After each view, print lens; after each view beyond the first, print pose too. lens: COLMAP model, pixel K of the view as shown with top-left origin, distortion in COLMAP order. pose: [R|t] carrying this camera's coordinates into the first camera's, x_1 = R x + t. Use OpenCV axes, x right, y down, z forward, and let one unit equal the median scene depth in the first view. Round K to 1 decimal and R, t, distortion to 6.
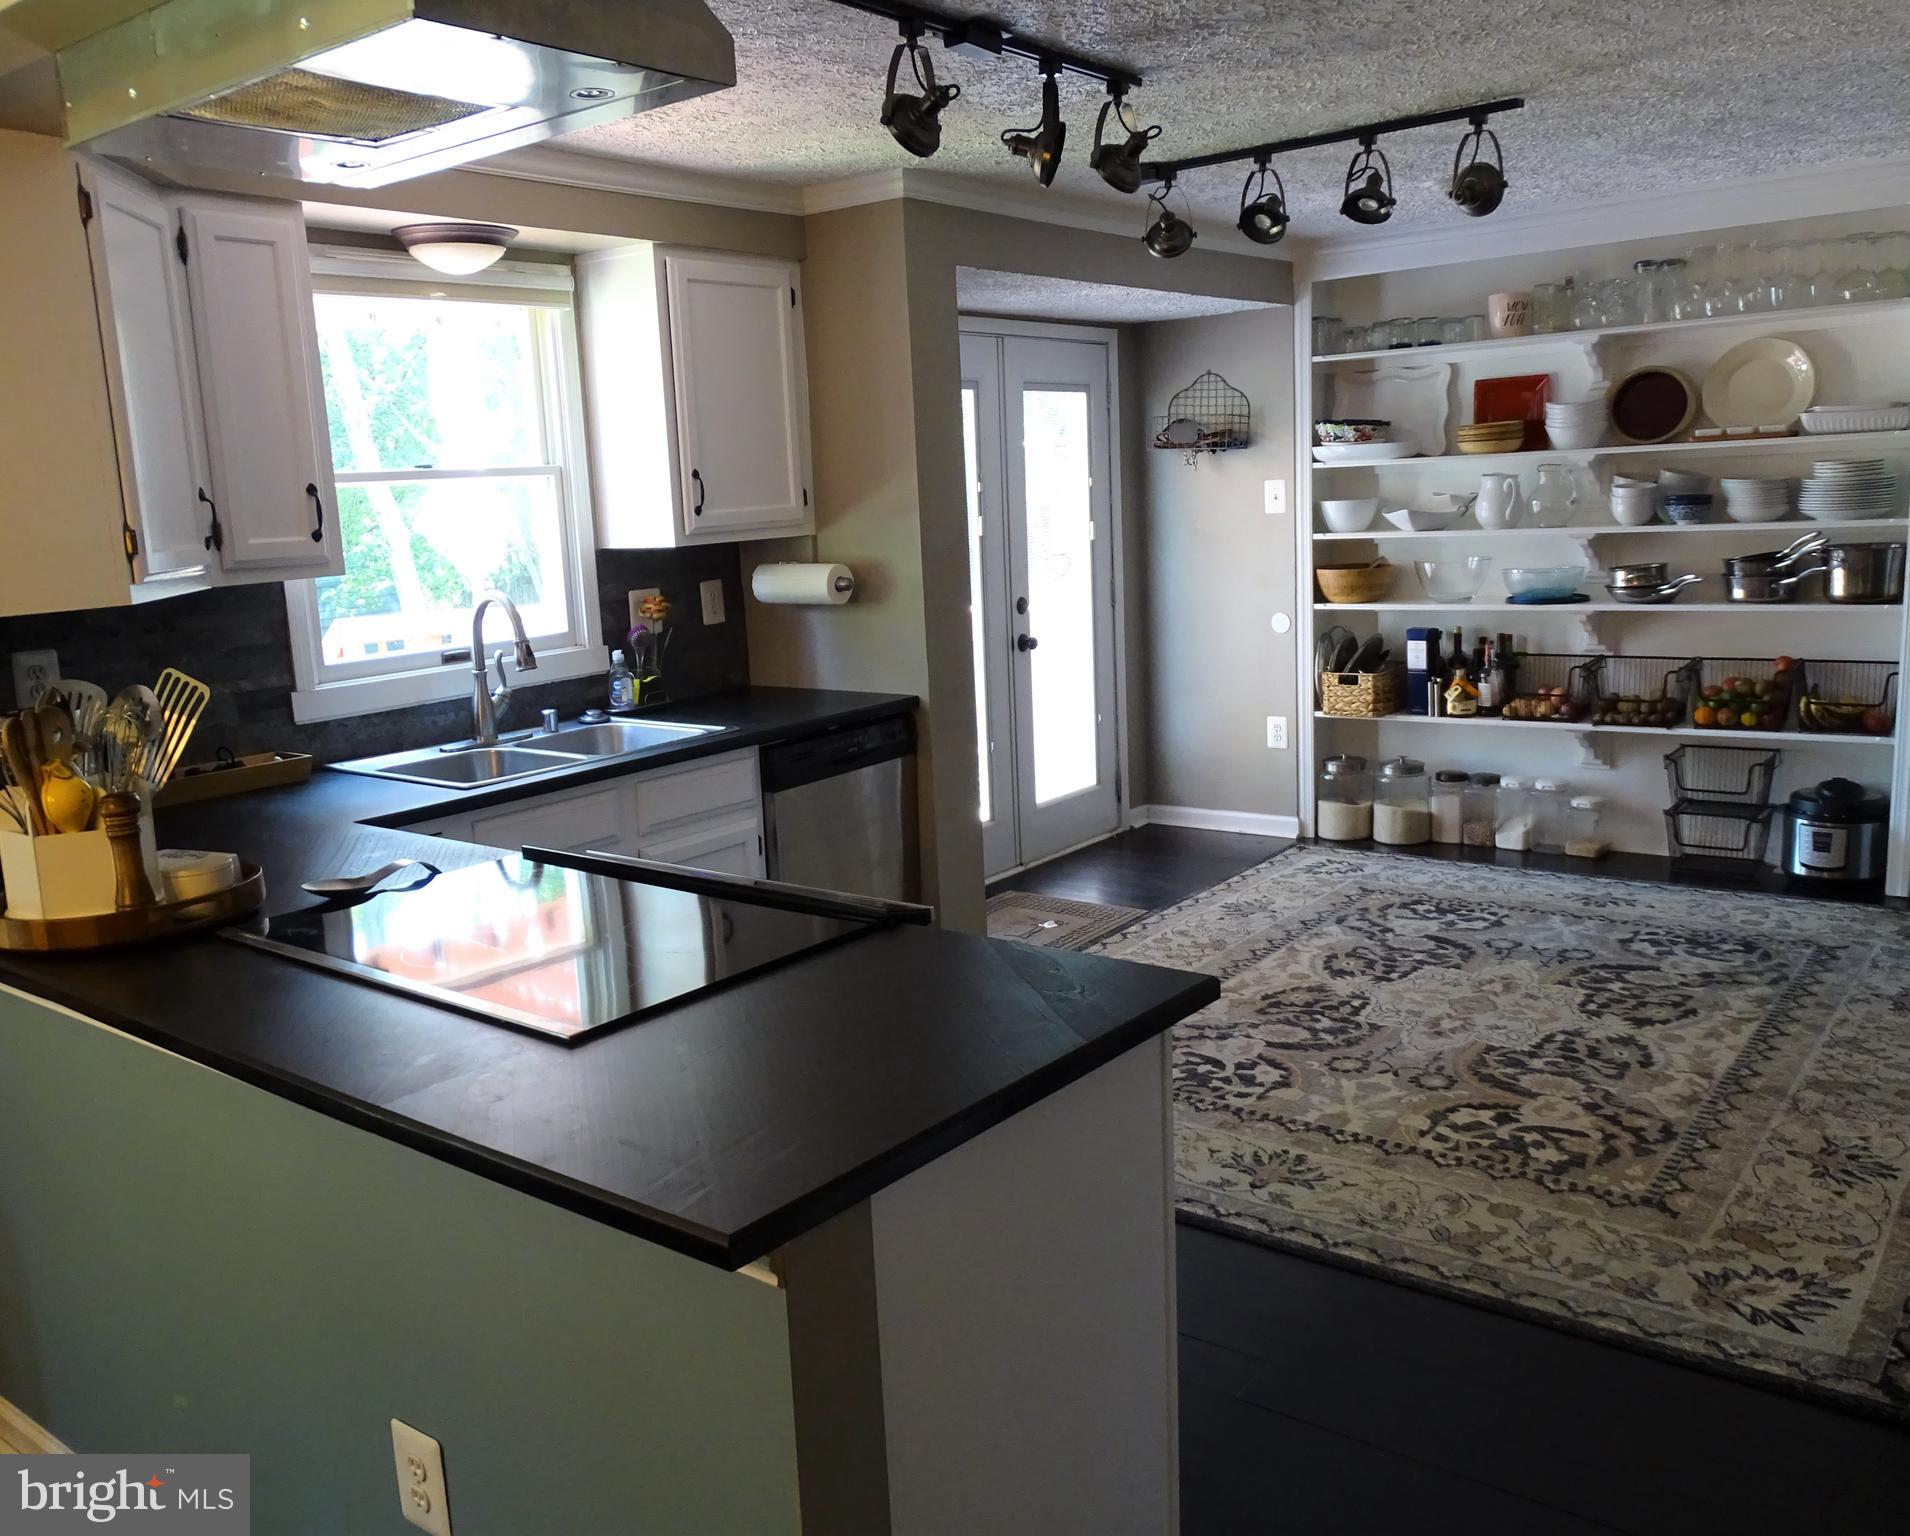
lens RADIAL K [[1551.6, 0, 900.1], [0, 1551.6, 759.3], [0, 0, 1]] dist [0.005776, 0.002188]
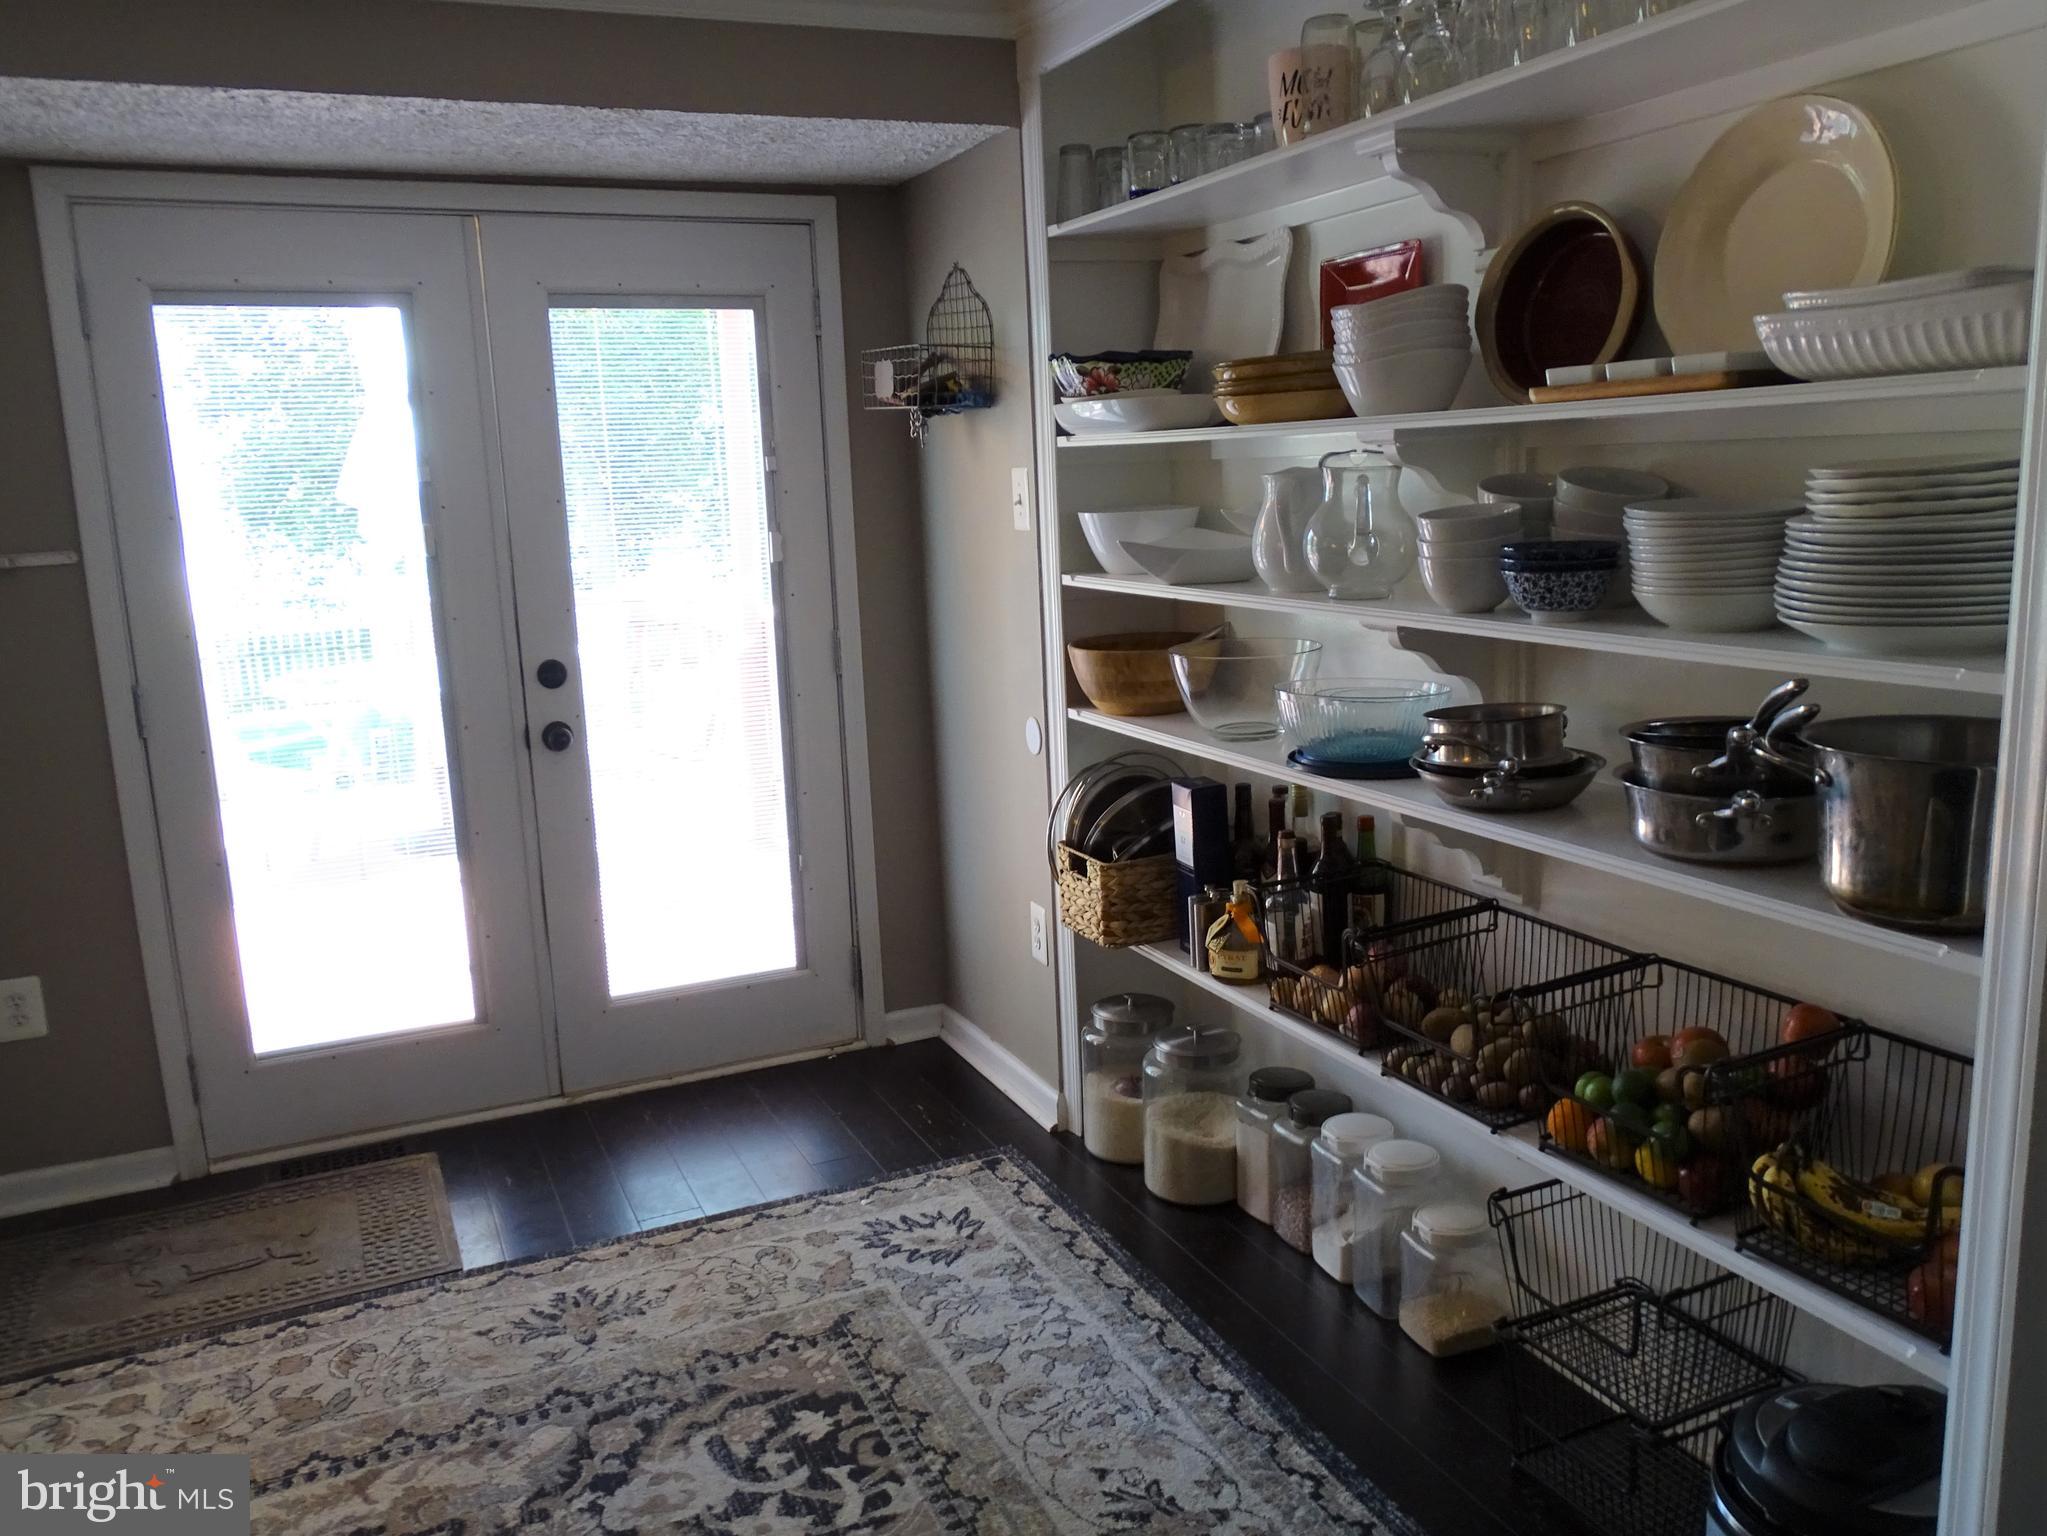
lens RADIAL K [[1557.5, 0, 1030.5], [0, 1557.5, 771.7], [0, 0, 1]] dist [0.001998, -0.002179]
pose [[0.893127, 0.106022, -0.437132, 0.558572], [-0.088375, 0.994243, 0.060580, -0.125910], [0.441038, -0.015474, 0.897355, 0.601320]]
